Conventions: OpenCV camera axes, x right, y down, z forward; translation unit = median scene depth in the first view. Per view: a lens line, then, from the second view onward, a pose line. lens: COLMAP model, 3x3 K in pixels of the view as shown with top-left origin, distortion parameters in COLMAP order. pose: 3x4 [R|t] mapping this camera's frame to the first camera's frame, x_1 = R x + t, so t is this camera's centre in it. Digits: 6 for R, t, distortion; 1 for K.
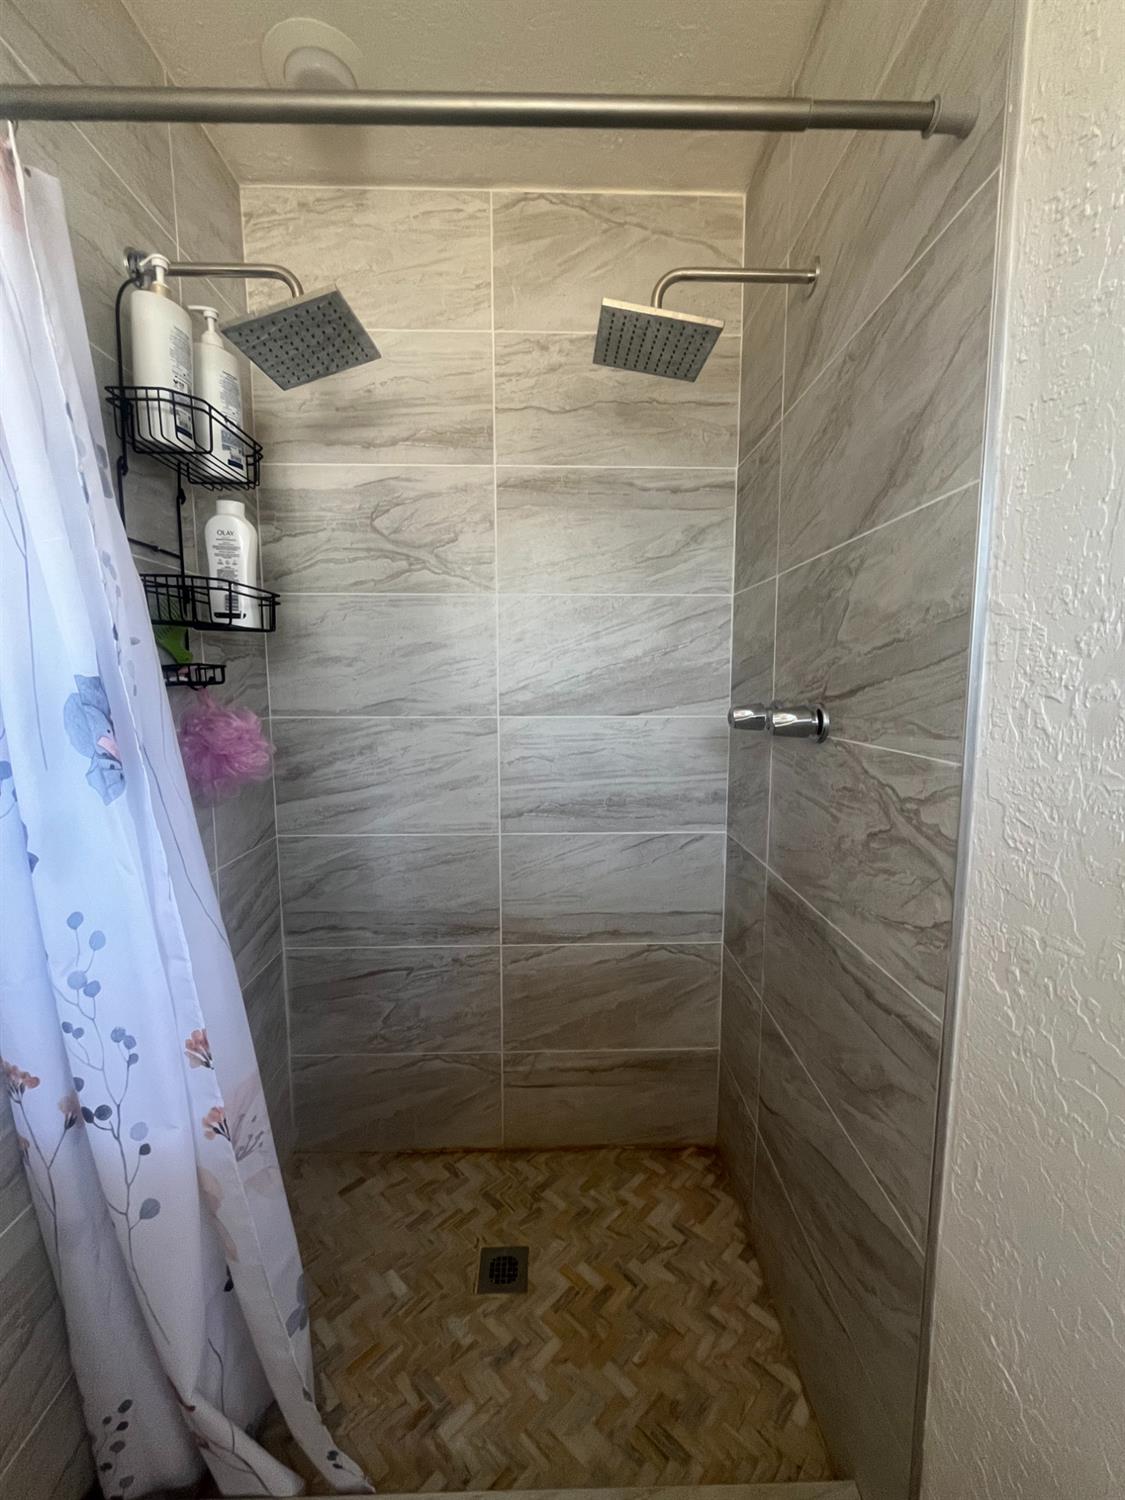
lens RADIAL K [[618.5, 0, 567.3], [0, 618.5, 751.9], [0, 0, 1]] dist [-0.003424, 0.000800]
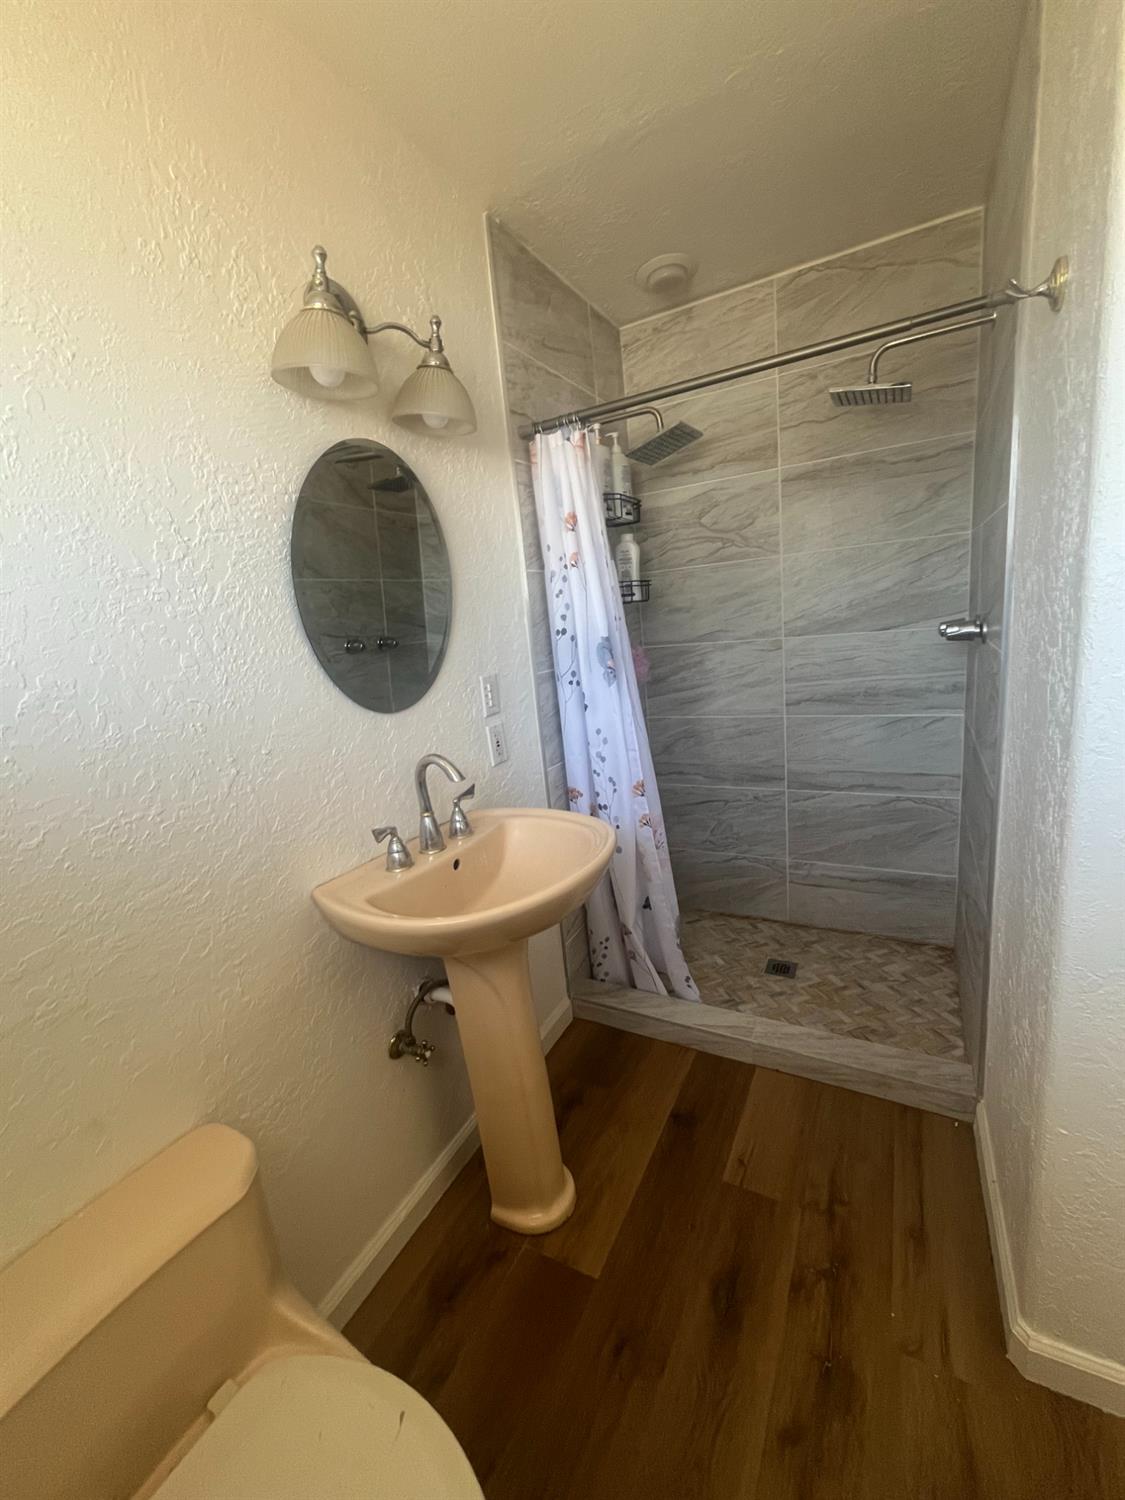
lens RADIAL K [[618.5, 0, 567.3], [0, 618.5, 751.9], [0, 0, 1]] dist [-0.003424, 0.000800]
pose [[0.869753, 0.025873, -0.492808, 0.181183], [0.041231, 0.991323, 0.124815, 0.008845], [0.491761, -0.128877, 0.861140, -0.594720]]
